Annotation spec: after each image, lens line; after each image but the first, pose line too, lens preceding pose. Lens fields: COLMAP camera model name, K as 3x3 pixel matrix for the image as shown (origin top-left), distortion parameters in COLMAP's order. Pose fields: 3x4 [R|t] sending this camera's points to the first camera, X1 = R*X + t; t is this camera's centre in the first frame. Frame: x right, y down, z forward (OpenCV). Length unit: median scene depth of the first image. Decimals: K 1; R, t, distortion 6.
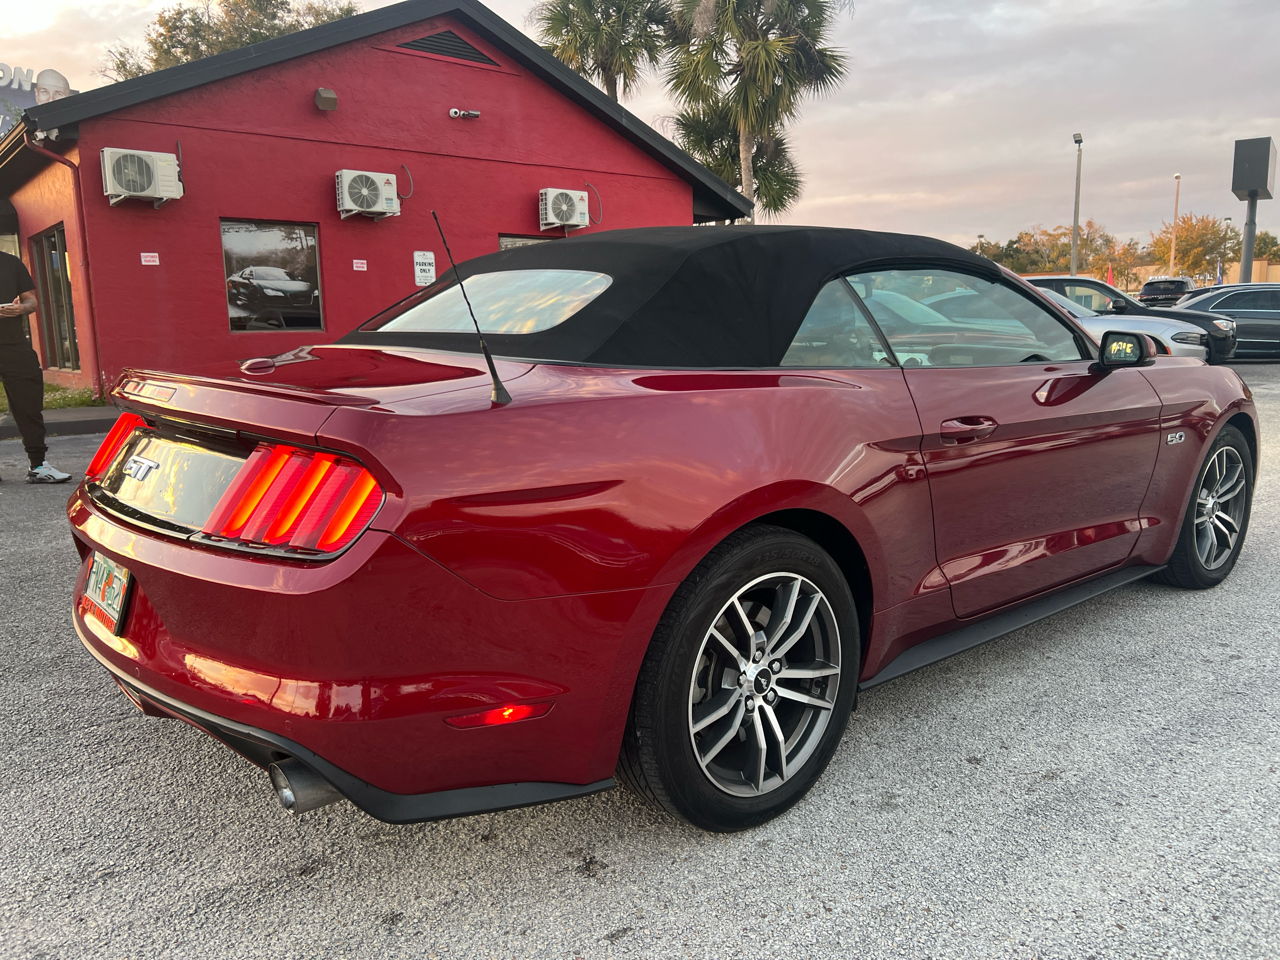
lens RADIAL K [[975.2, 0, 653.5], [0, 975.2, 486.8], [0, 0, 1]] dist [0.048043, -0.052895]
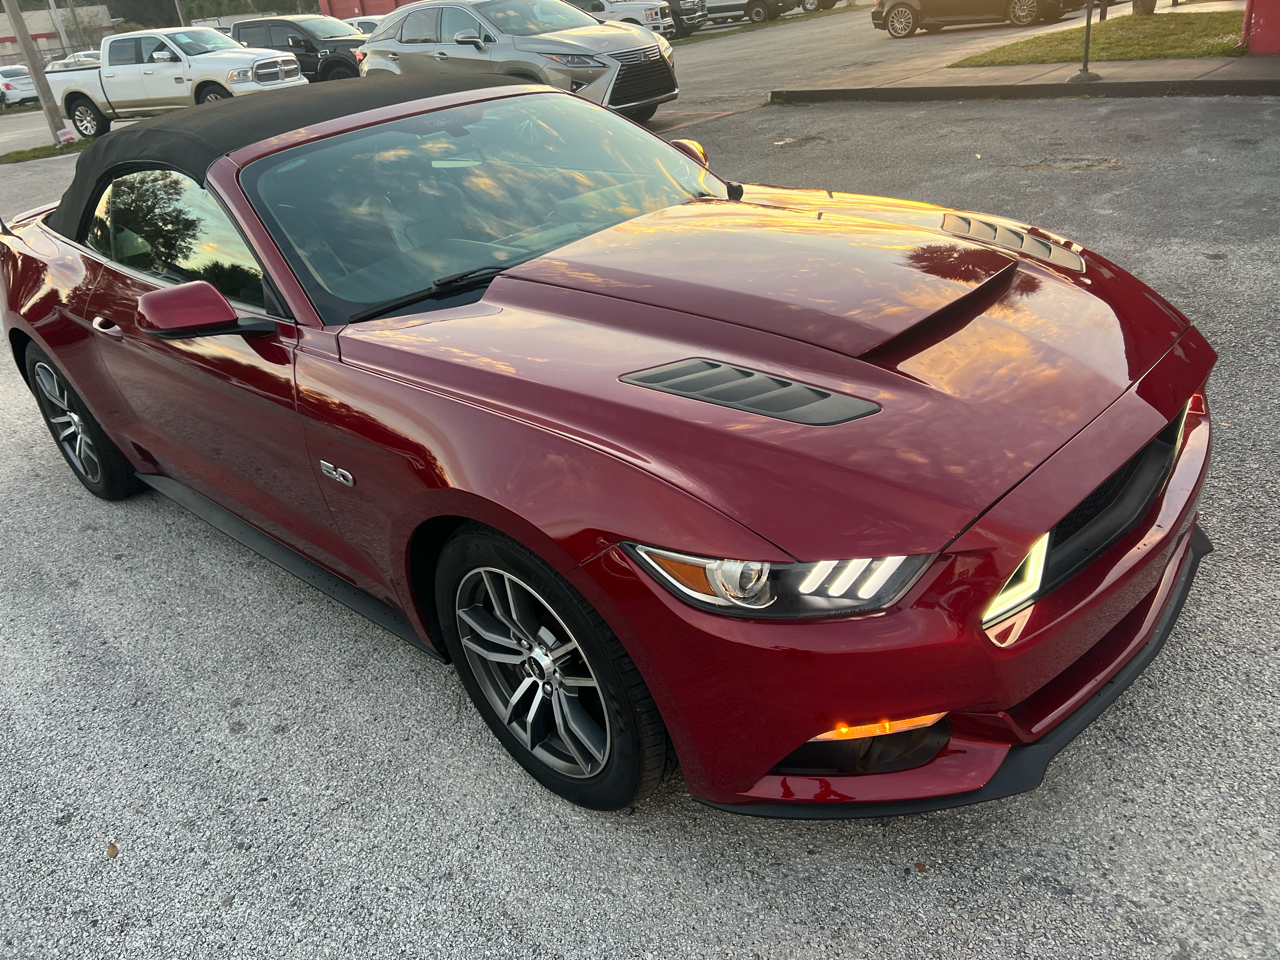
lens RADIAL K [[975.2, 0, 653.5], [0, 975.2, 486.8], [0, 0, 1]] dist [0.048043, -0.052895]
pose [[0.111365, 0.459730, -0.881048, 1.309426], [-0.063910, 0.888041, 0.455301, -0.403959], [0.991722, 0.005603, 0.128279, 1.292505]]
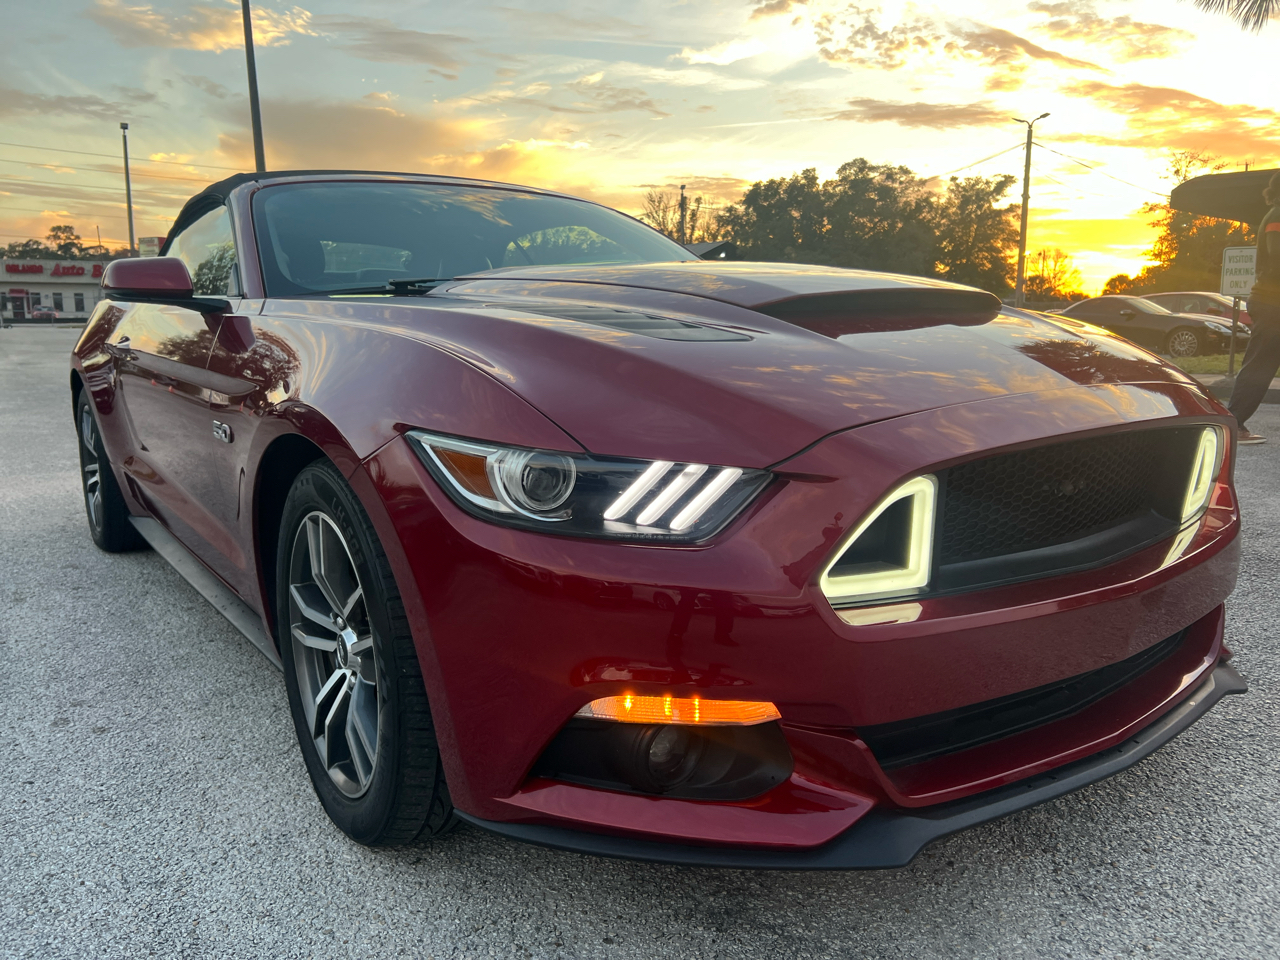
lens RADIAL K [[975.2, 0, 653.5], [0, 975.2, 486.8], [0, 0, 1]] dist [0.048043, -0.052895]
pose [[-0.074991, 0.188201, -0.979263, 1.281574], [-0.167160, 0.965760, 0.198407, -0.208163], [0.983074, 0.178572, -0.040964, 1.483794]]
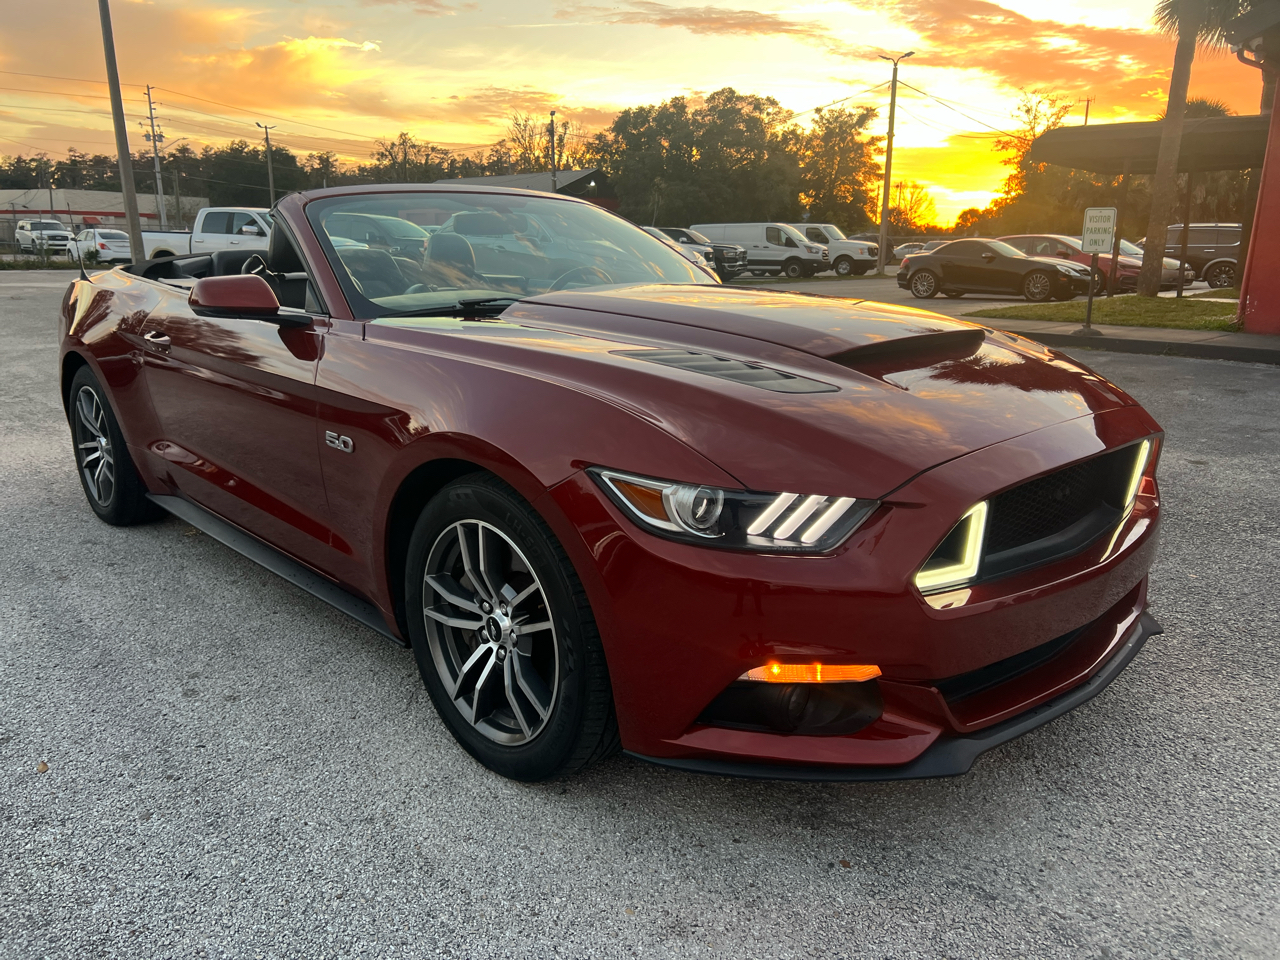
lens RADIAL K [[977.3, 0, 640.0], [0, 977.3, 480.0], [0, 0, 1]] dist [0.047491, -0.050824]
pose [[0.047389, 0.251843, -0.966607, 1.417596], [-0.179882, 0.954025, 0.239745, -0.265327], [0.982546, 0.162514, 0.090513, 1.322970]]
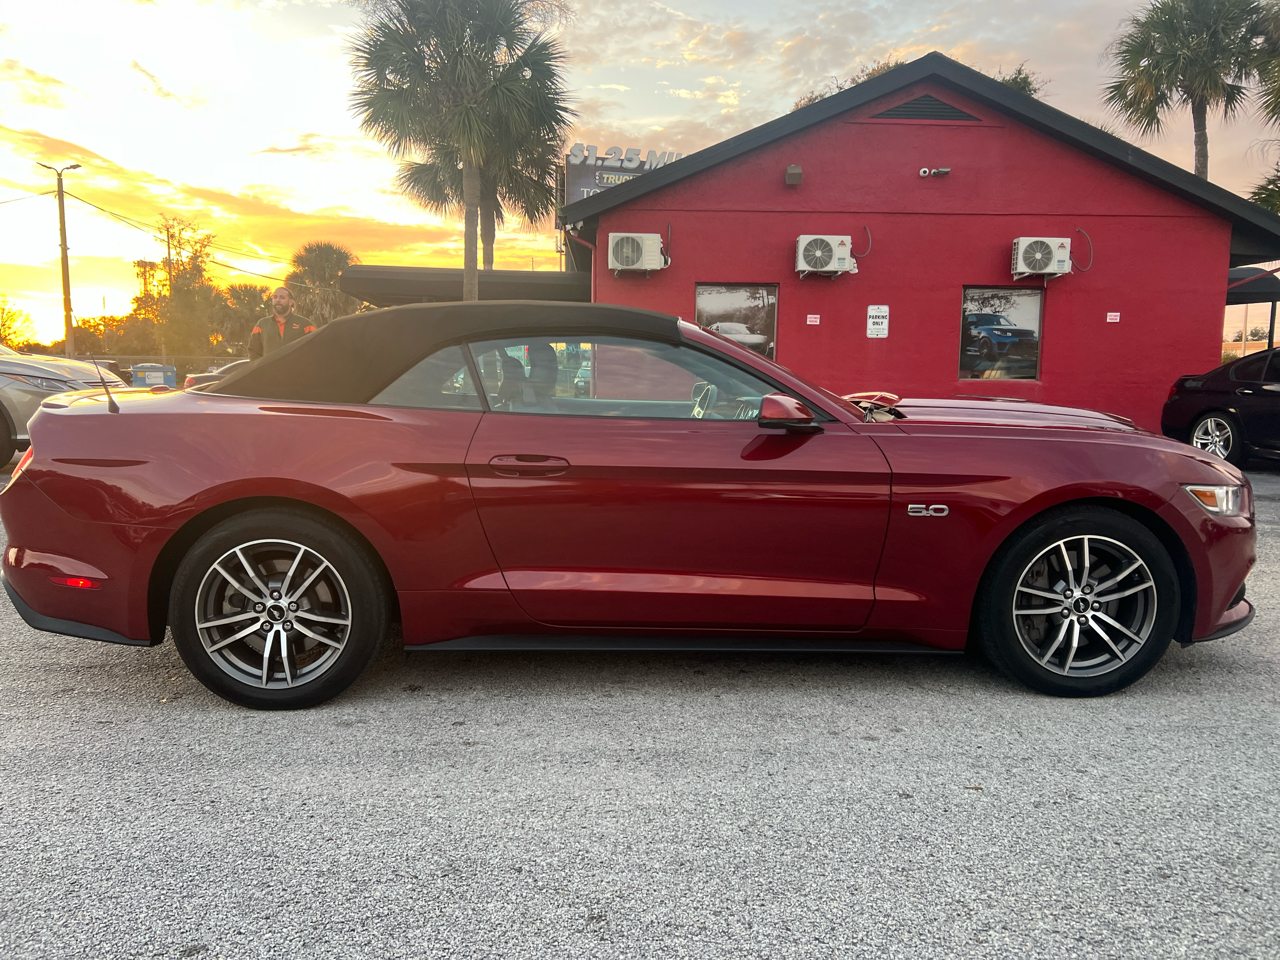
lens RADIAL K [[974.8, 0, 629.0], [0, 974.8, 484.6], [0, 0, 1]] dist [0.050926, -0.056490]
pose [[0.786805, 0.094552, -0.609916, 1.016988], [-0.125051, 0.992122, -0.007515, -0.035958], [0.604400, 0.082183, 0.792431, 0.091848]]
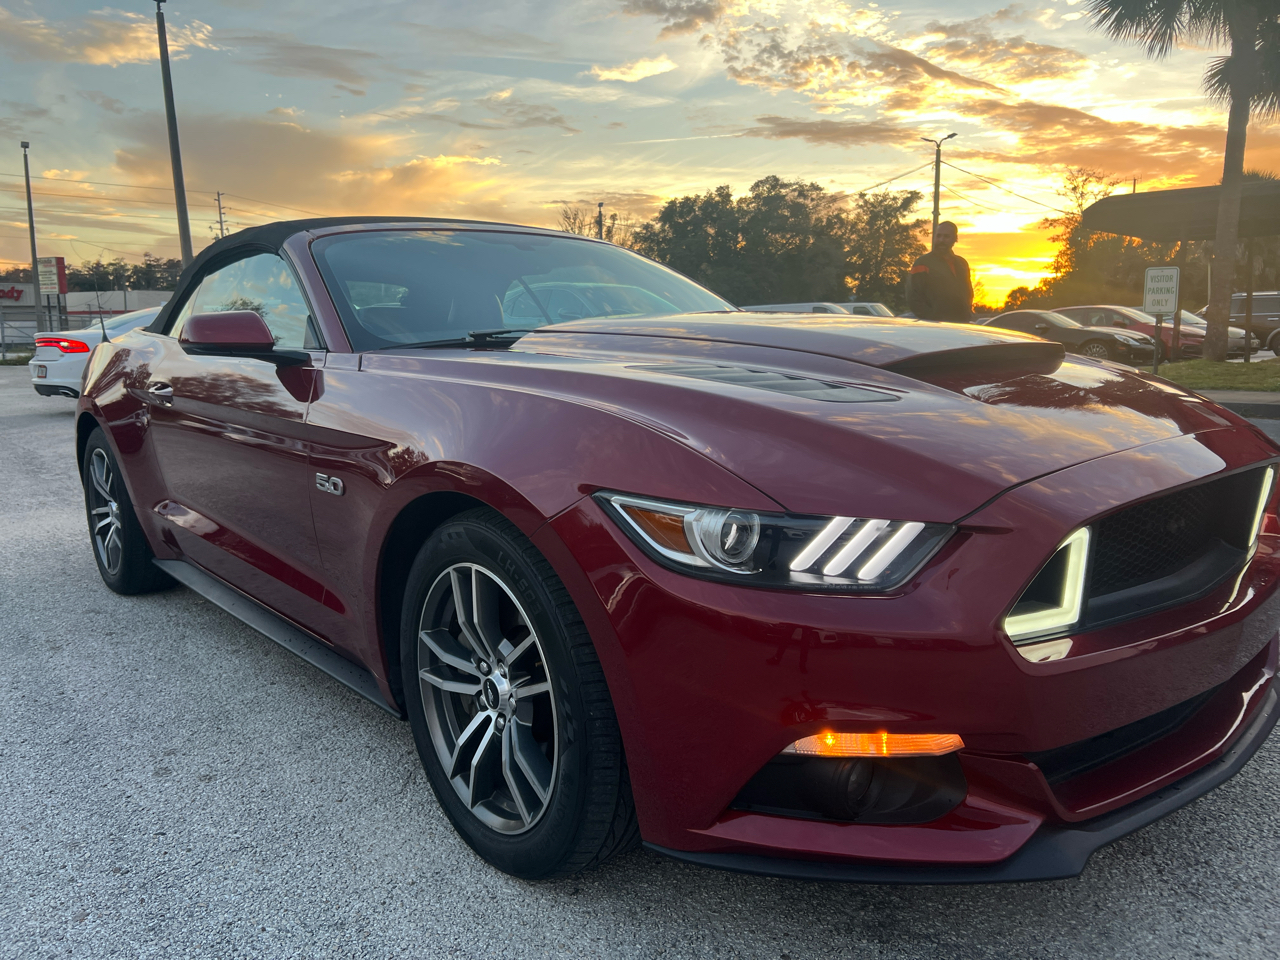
lens RADIAL K [[973.7, 0, 637.5], [0, 973.7, 494.6], [0, 0, 1]] dist [0.050858, -0.056458]
pose [[-0.003558, 0.182494, -0.983201, 1.320982], [-0.157182, 0.970883, 0.180776, -0.213982], [0.987563, 0.155185, 0.025231, 1.354175]]
